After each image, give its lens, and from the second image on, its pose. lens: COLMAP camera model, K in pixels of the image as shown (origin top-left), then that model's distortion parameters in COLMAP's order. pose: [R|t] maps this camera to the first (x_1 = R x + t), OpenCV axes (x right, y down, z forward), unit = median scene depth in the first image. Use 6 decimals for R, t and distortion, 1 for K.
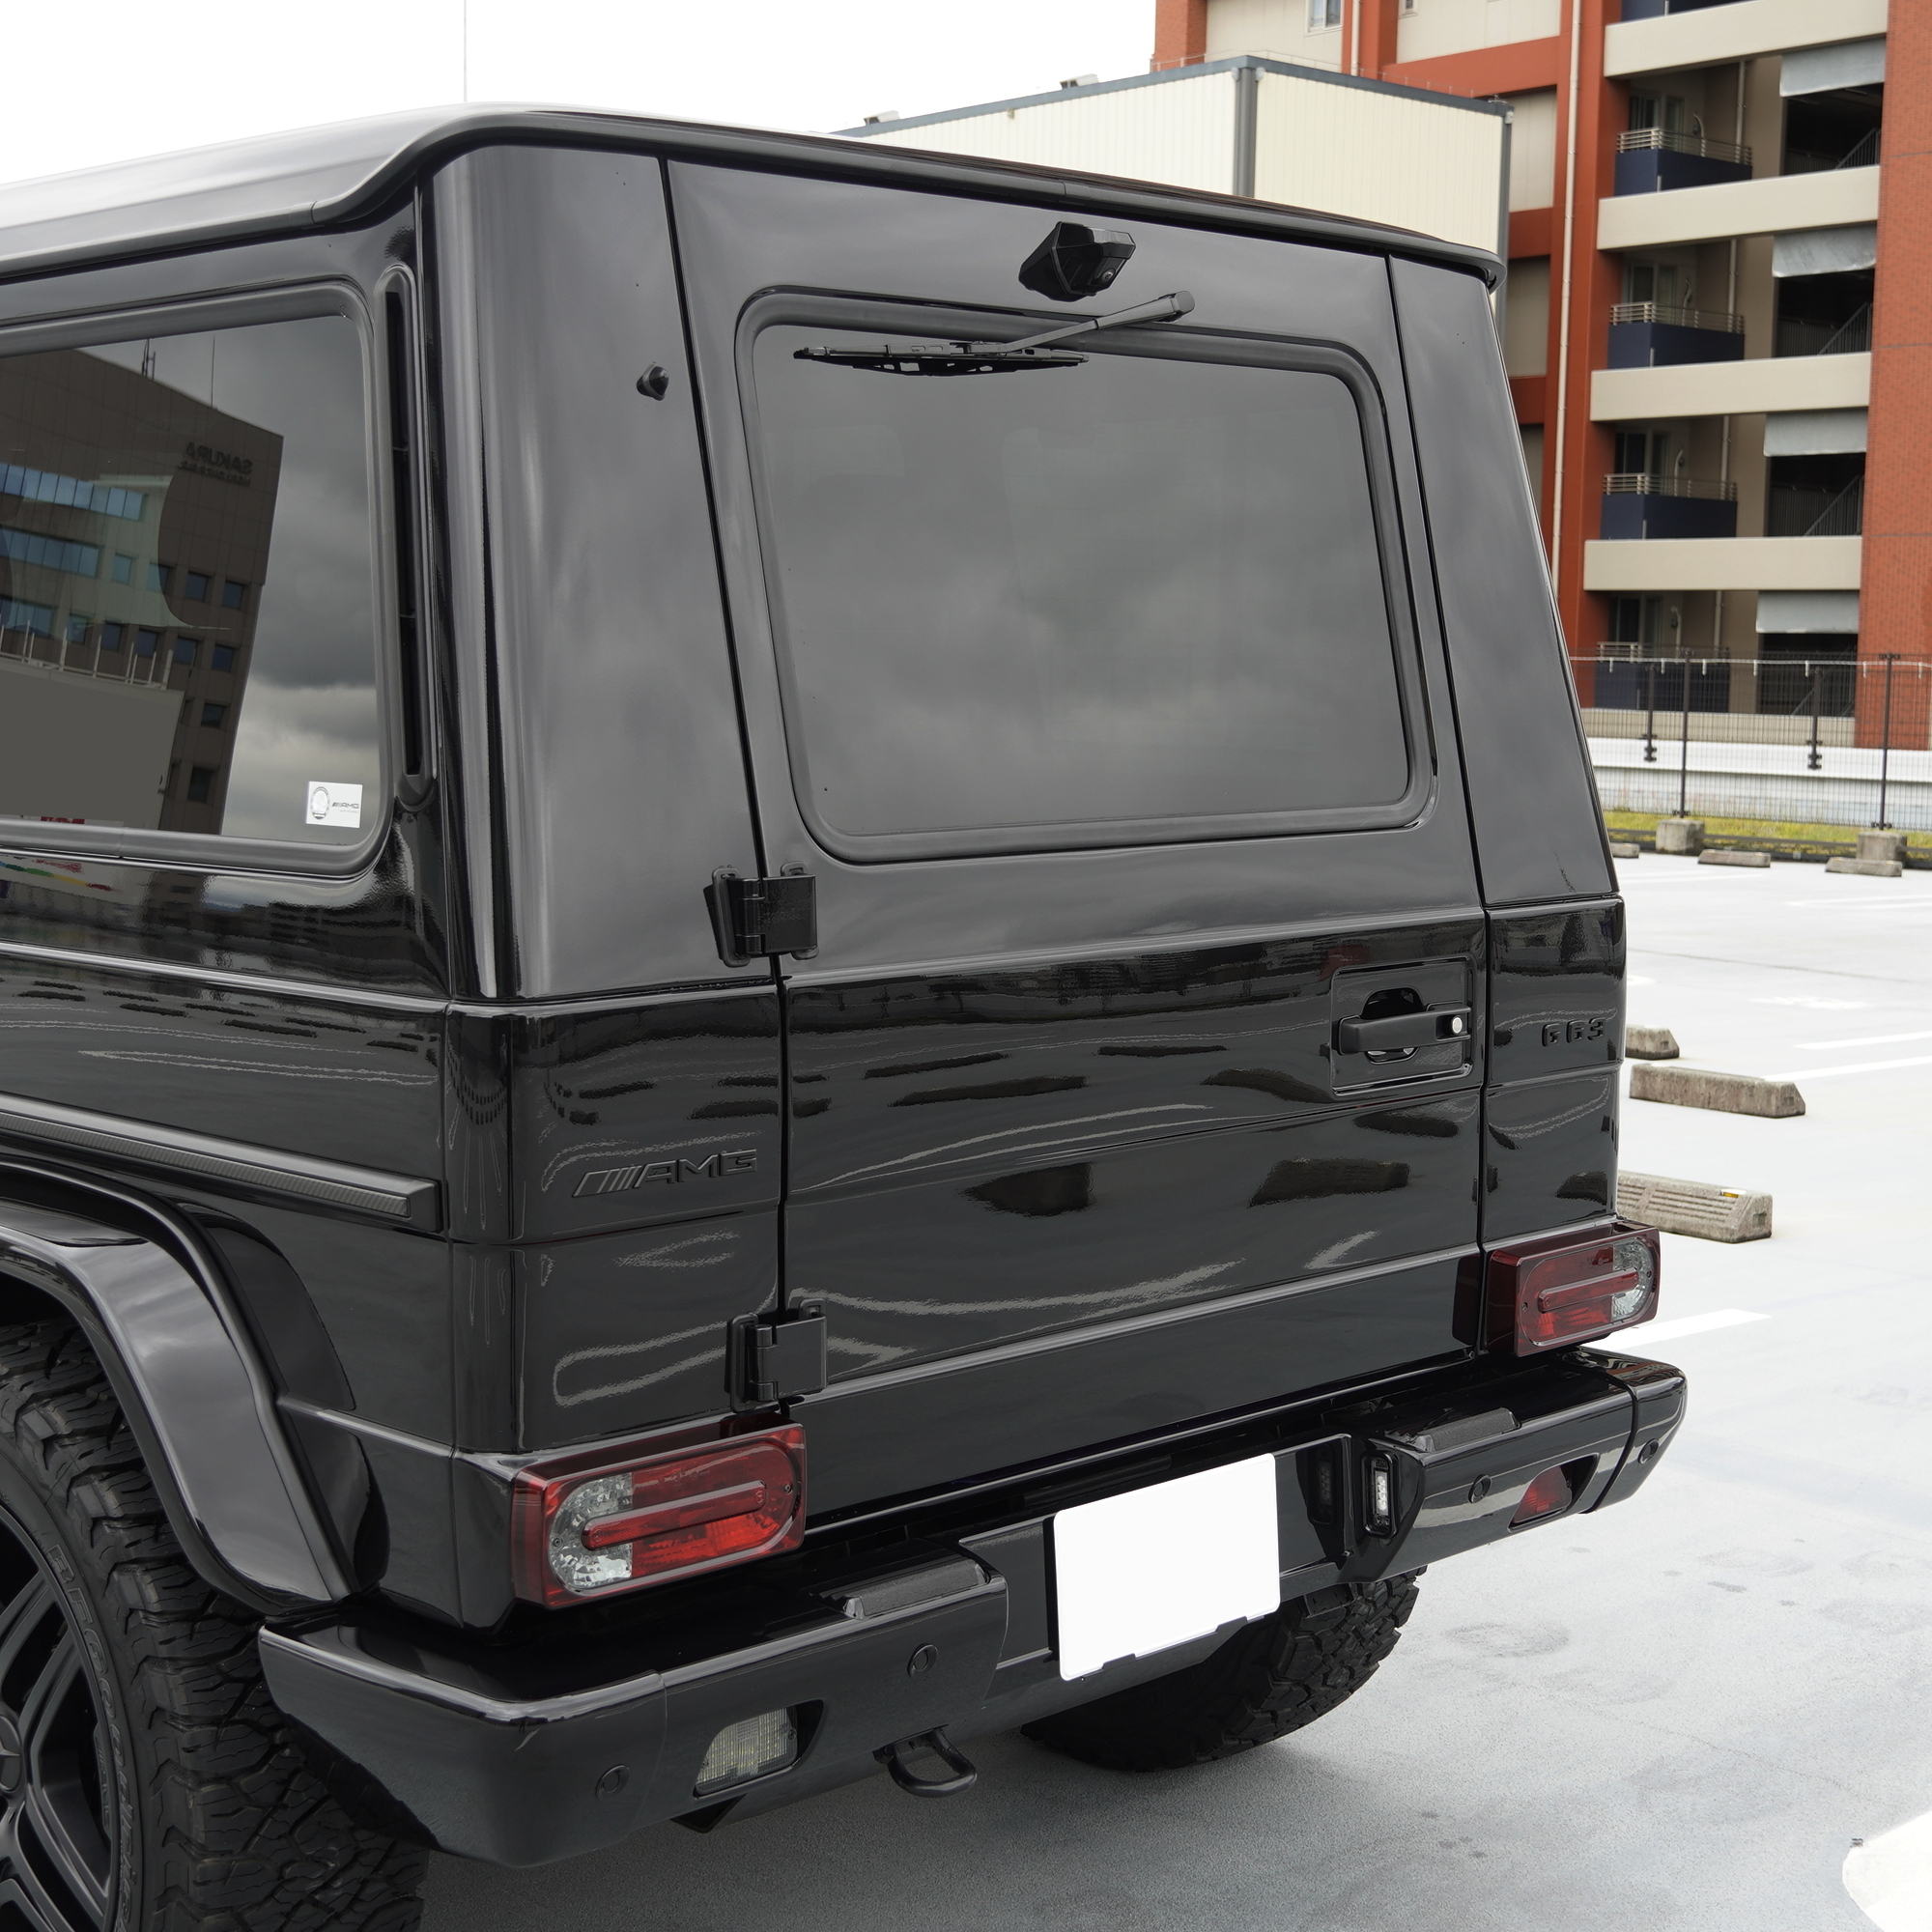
lens RADIAL K [[3194.0, 0, 966.0], [0, 3194.0, 966.0], [0, 0, 1]] dist [0.004763, 0.002859]
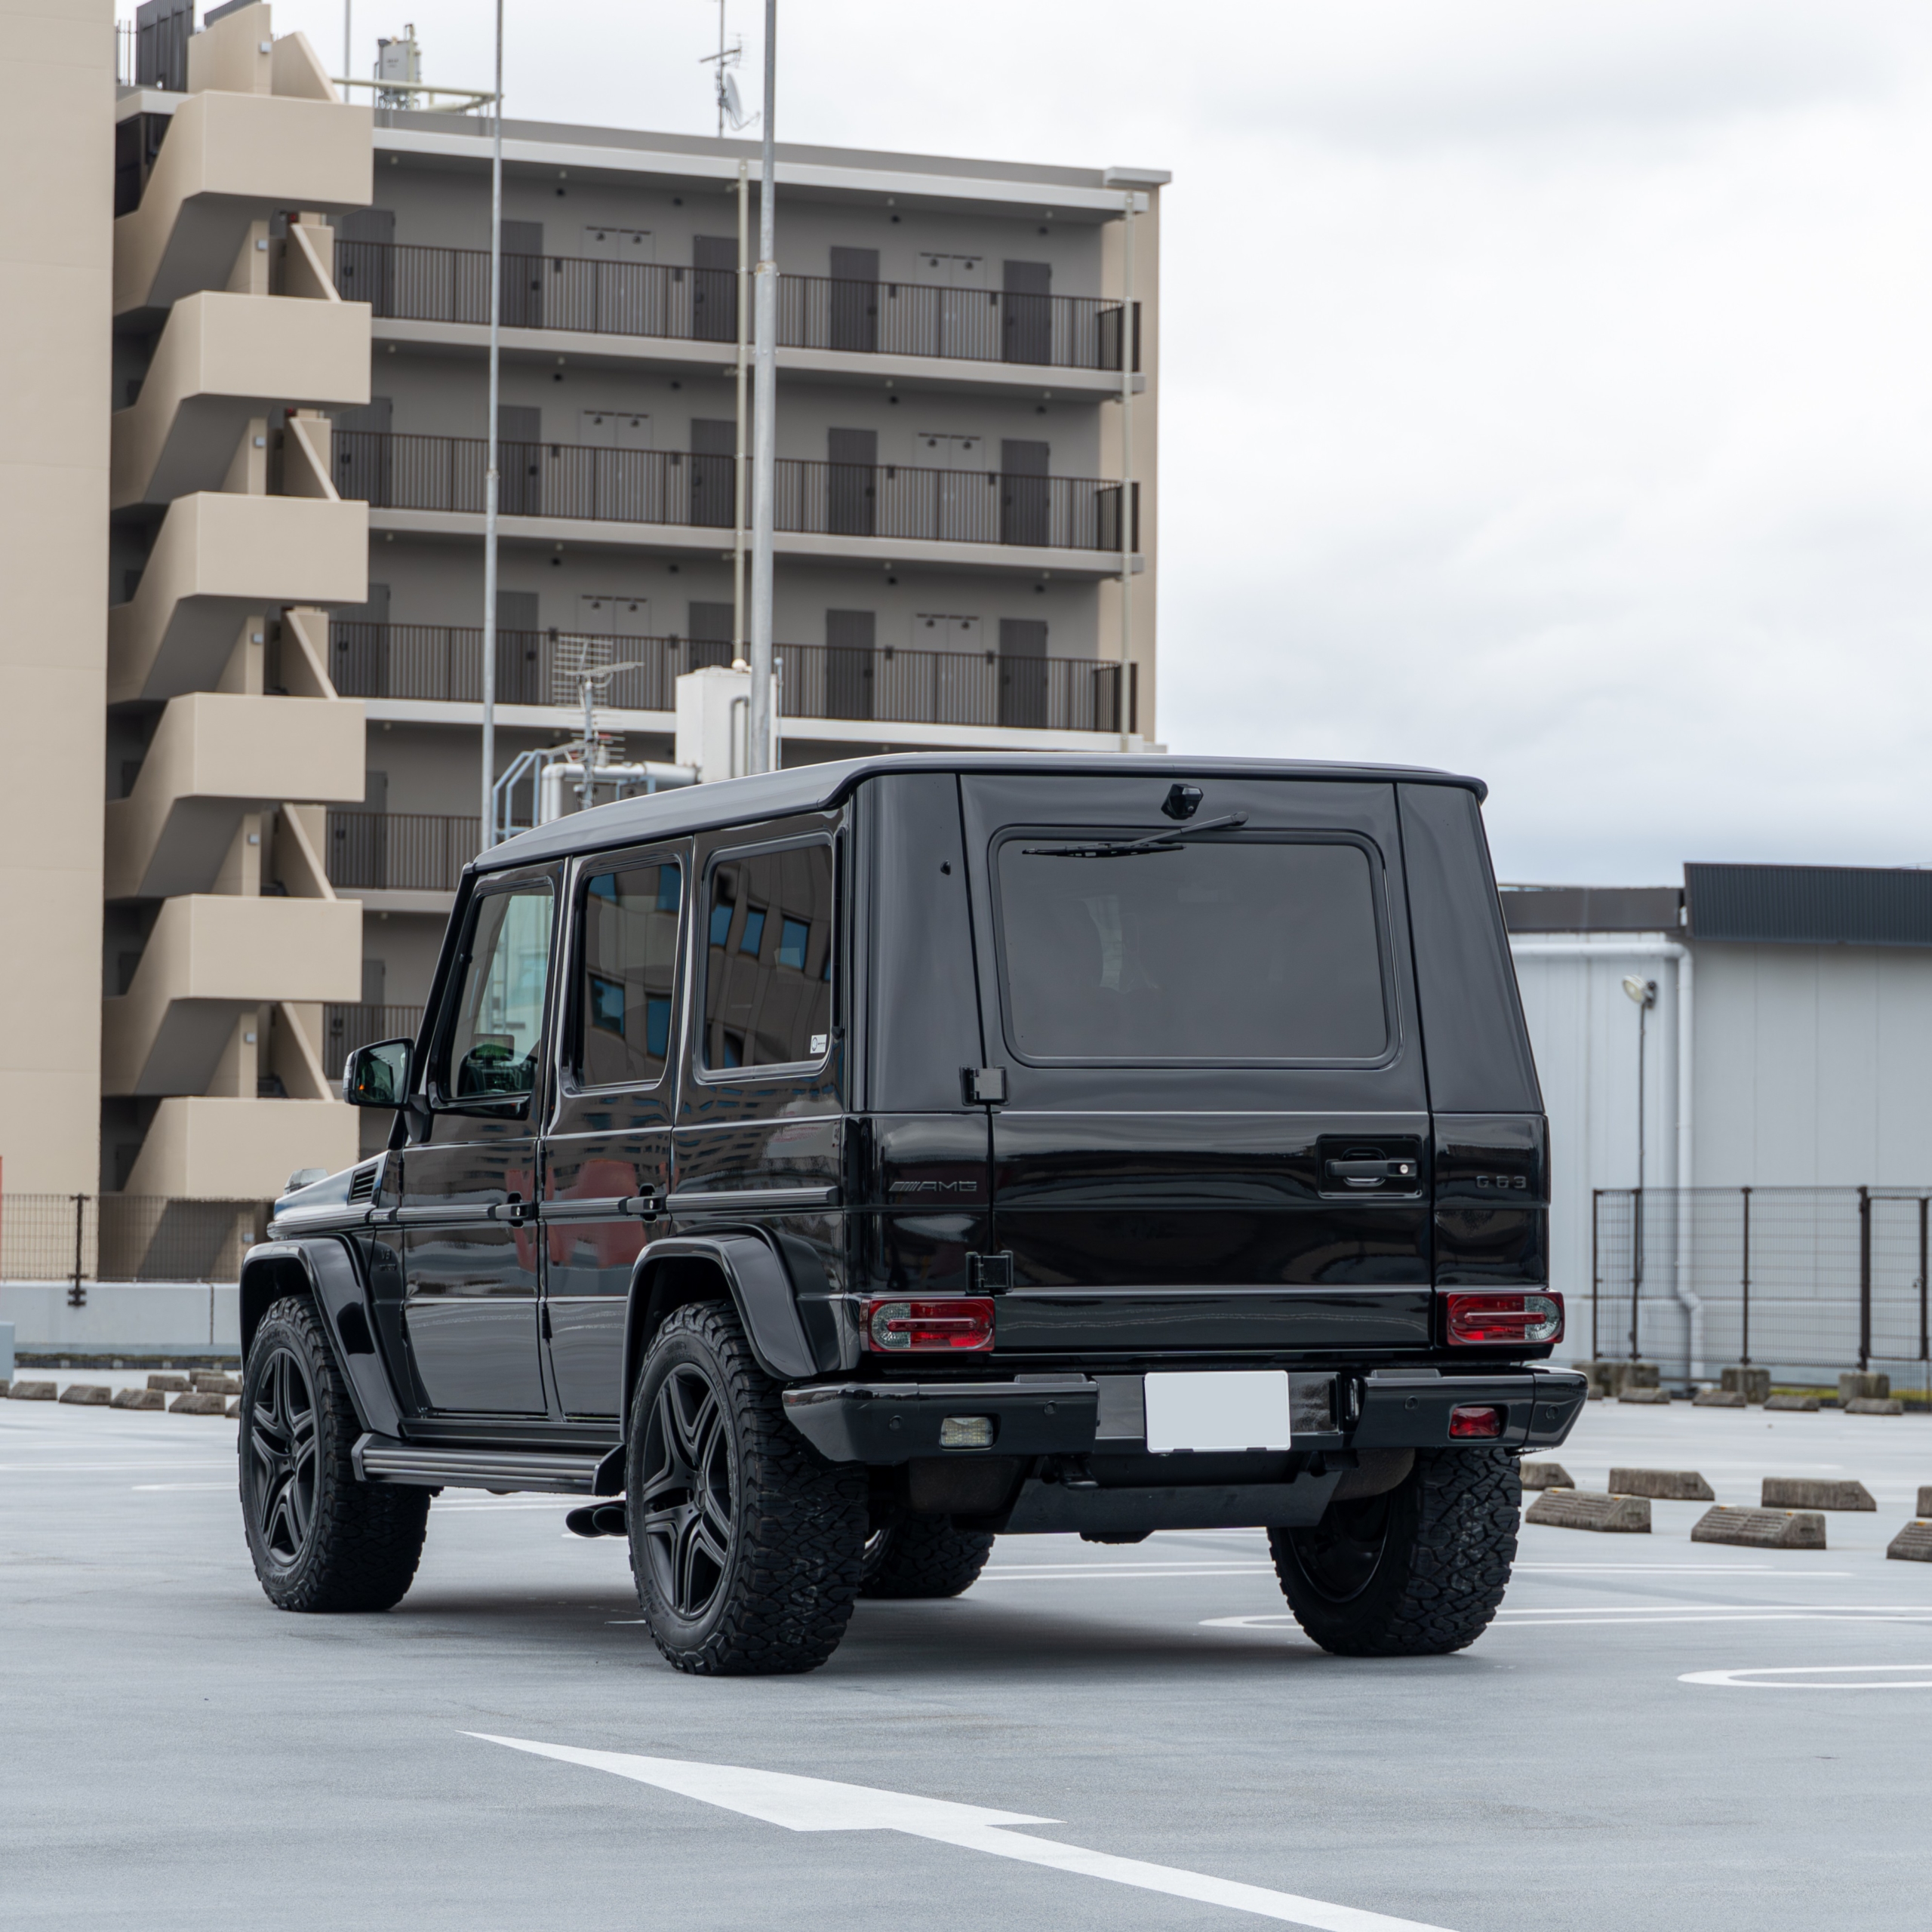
lens RADIAL K [[6885.1, 0, 966.0], [0, 6885.1, 966.0], [0, 0, 1]] dist [0.264657, 1.104163]
pose [[0.932809, -0.027734, -0.359301, 0.089009], [-0.025097, 0.989614, -0.141544, 0.031283], [0.359495, 0.141051, 0.922425, -0.188889]]
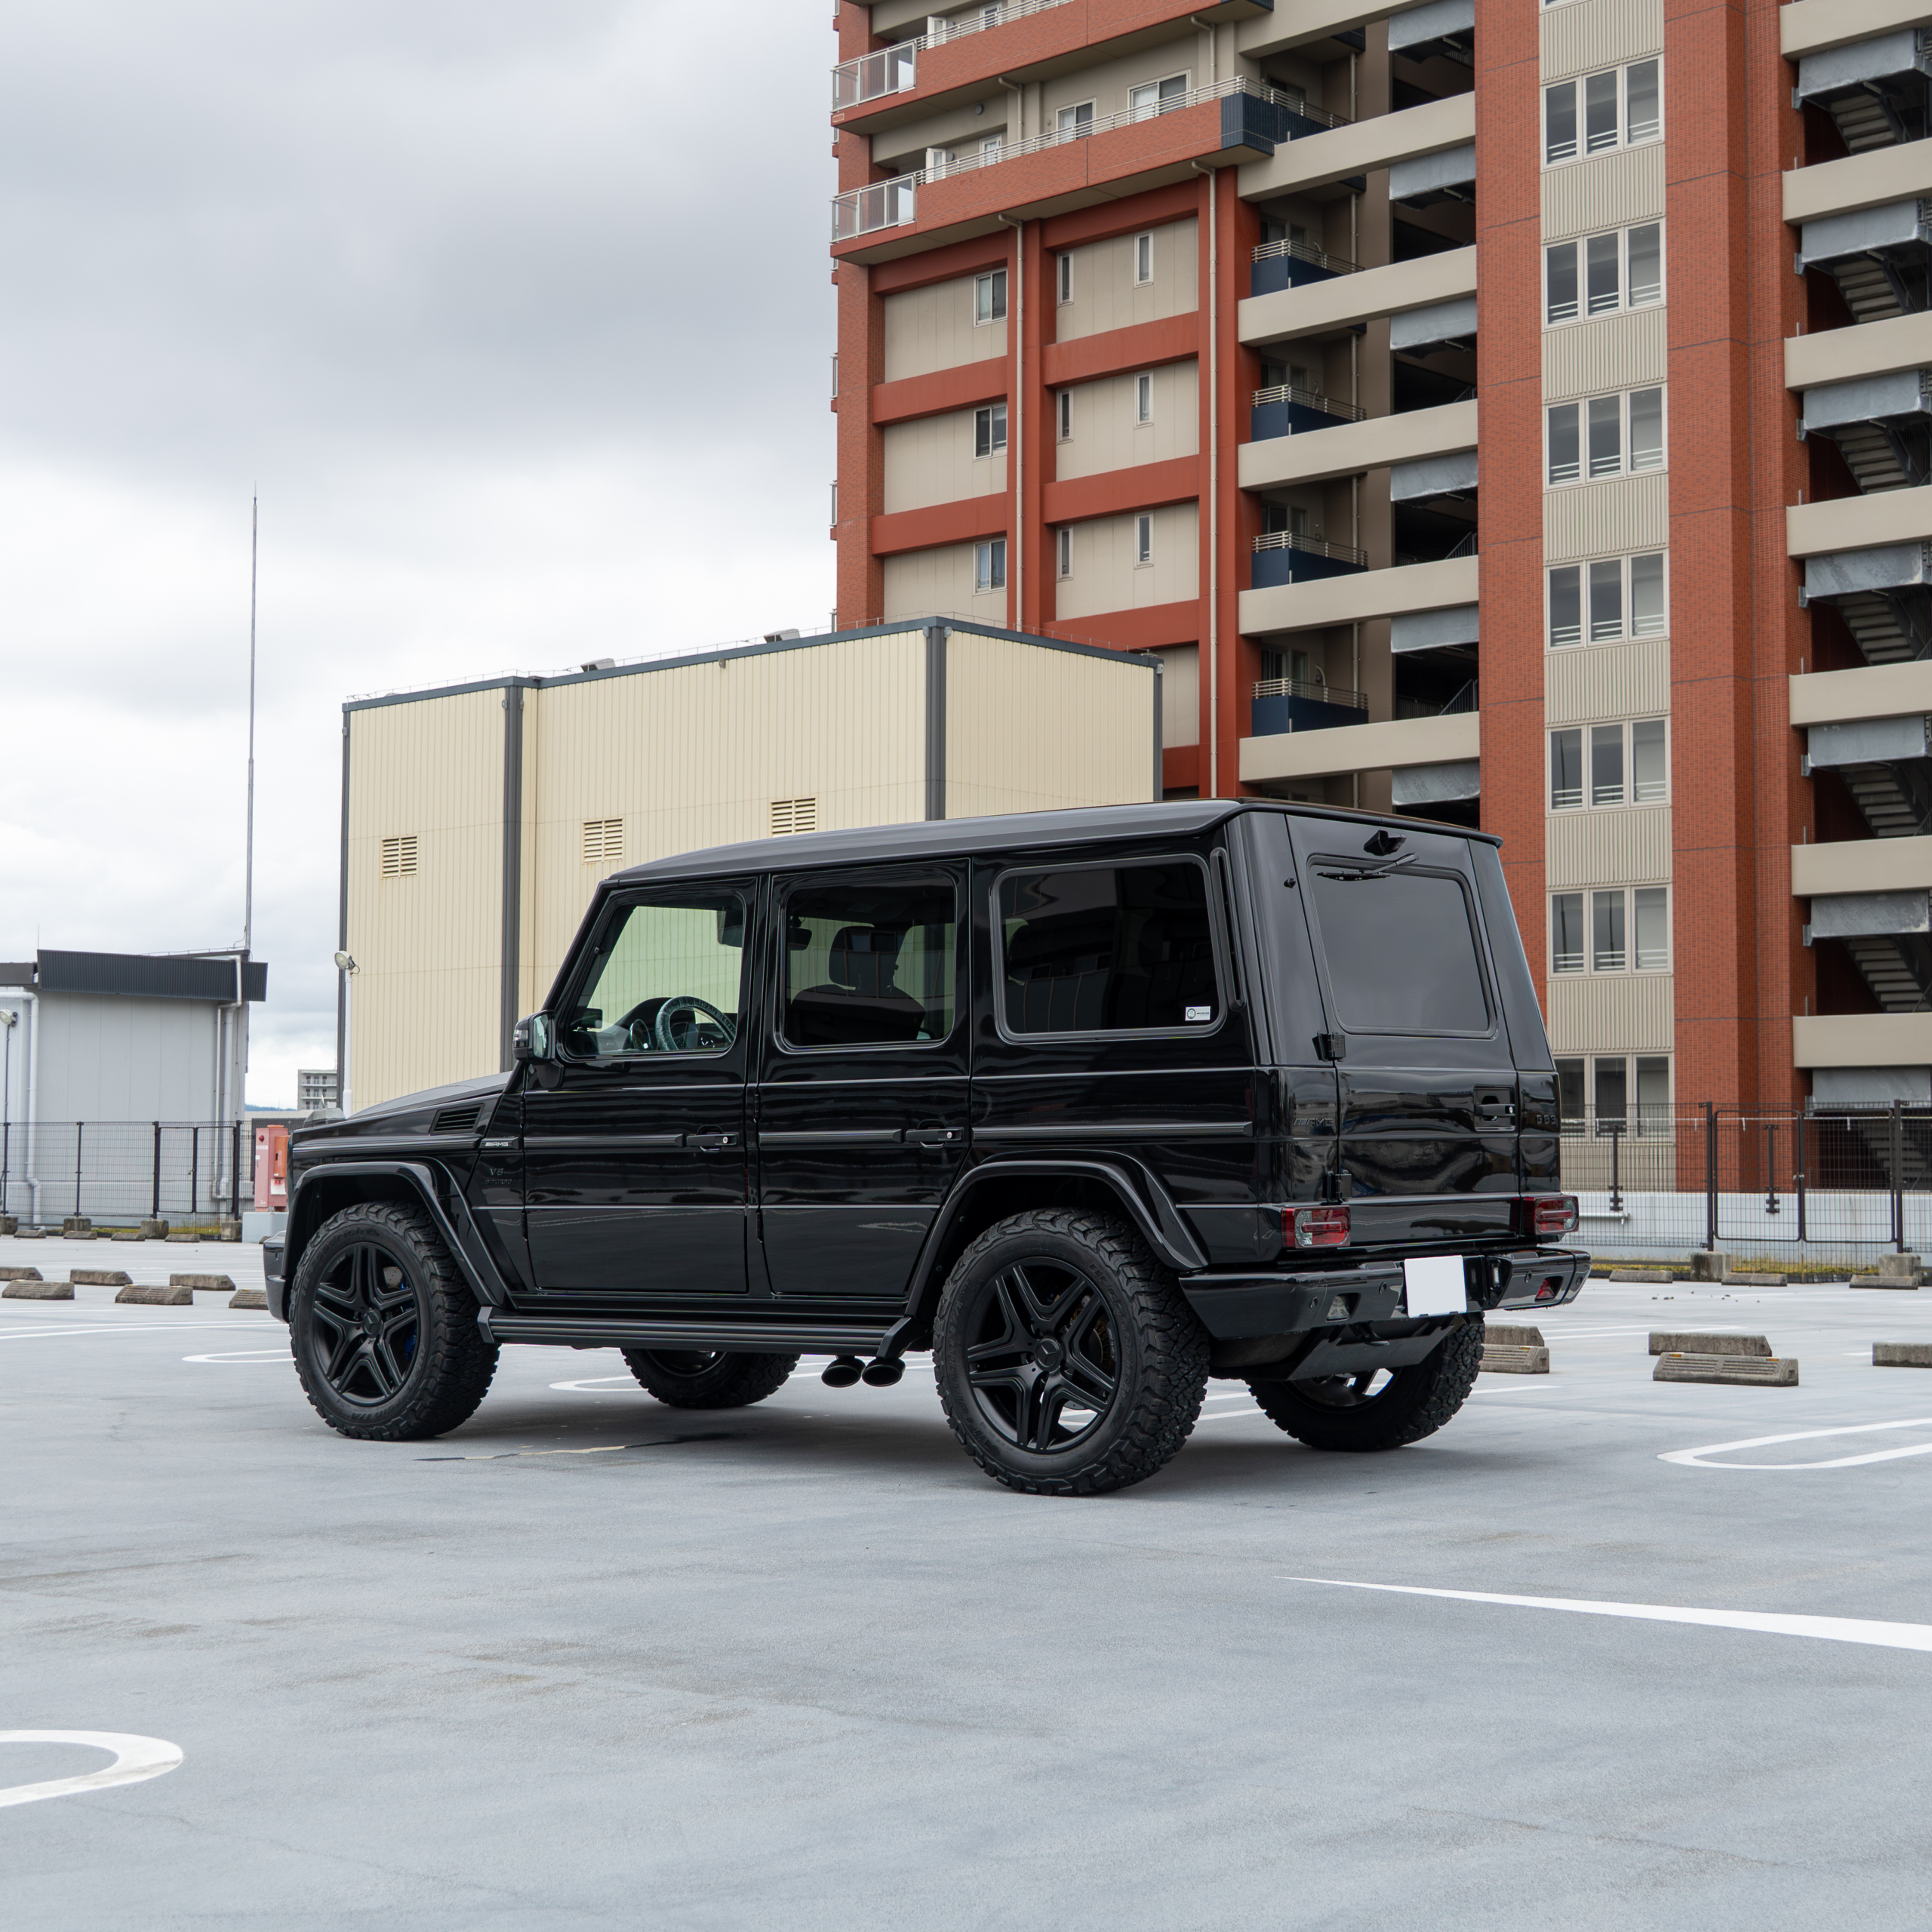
lens RADIAL K [[3194.0, 0, 966.0], [0, 3194.0, 966.0], [0, 0, 1]] dist [0.004763, 0.002859]
pose [[0.992758, -0.007861, 0.119874, -0.040290], [0.026889, 0.987079, -0.157959, 0.019914], [-0.117084, 0.160039, 0.980142, -0.104800]]
